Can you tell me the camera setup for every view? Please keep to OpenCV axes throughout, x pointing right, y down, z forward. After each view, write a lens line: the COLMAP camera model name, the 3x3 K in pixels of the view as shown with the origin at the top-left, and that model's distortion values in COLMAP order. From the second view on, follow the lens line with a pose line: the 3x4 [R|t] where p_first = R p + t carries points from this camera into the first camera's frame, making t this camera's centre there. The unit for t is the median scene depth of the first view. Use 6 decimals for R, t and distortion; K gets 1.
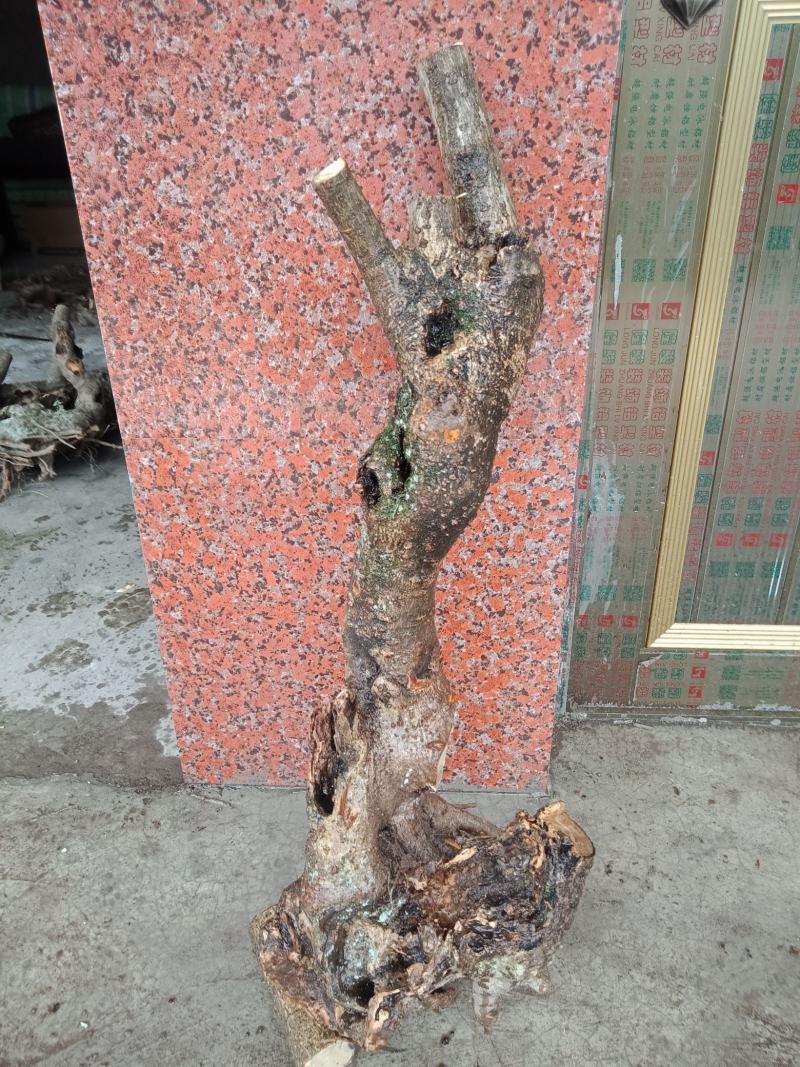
lens RADIAL K [[779.9, 0, 400.0], [0, 779.9, 533.5], [0, 0, 1]] dist [-0.007651, 0.021994]
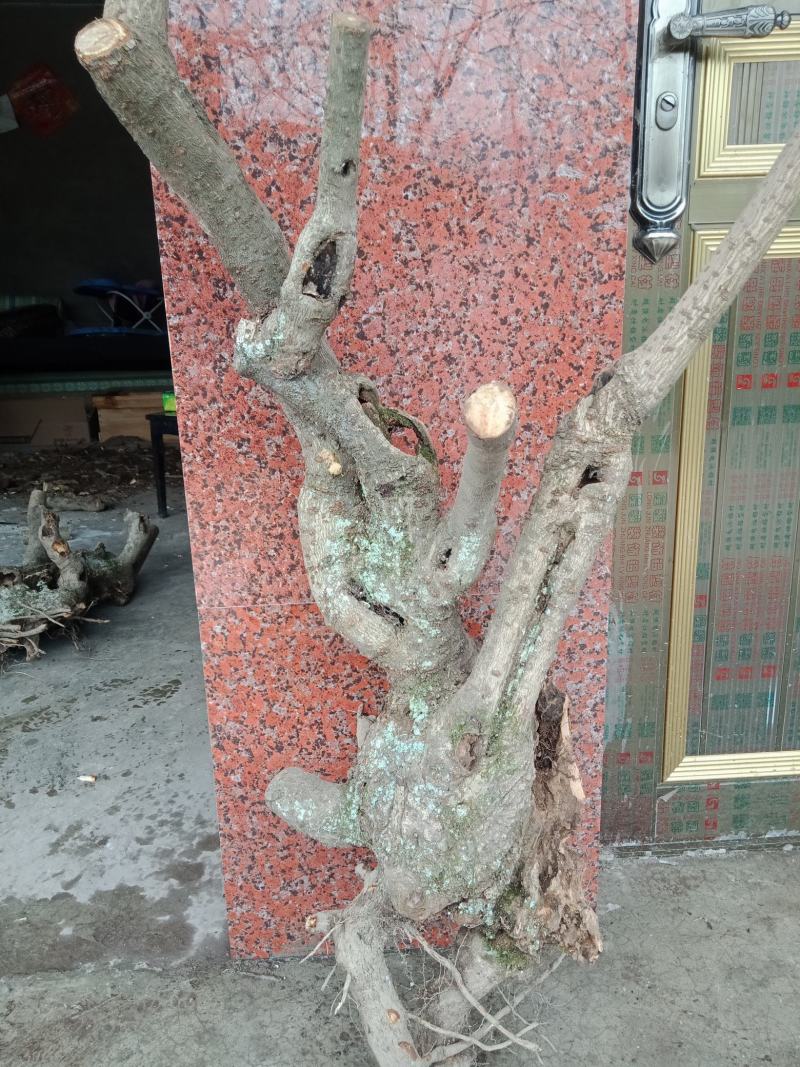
lens RADIAL K [[757.9, 0, 400.0], [0, 757.9, 533.5], [0, 0, 1]] dist [0.056371, -0.084807]
pose [[0.994786, -0.042833, 0.092558, -0.163034], [0.061216, 0.976642, -0.205966, 0.010600], [-0.081574, 0.210558, 0.974172, -0.075491]]
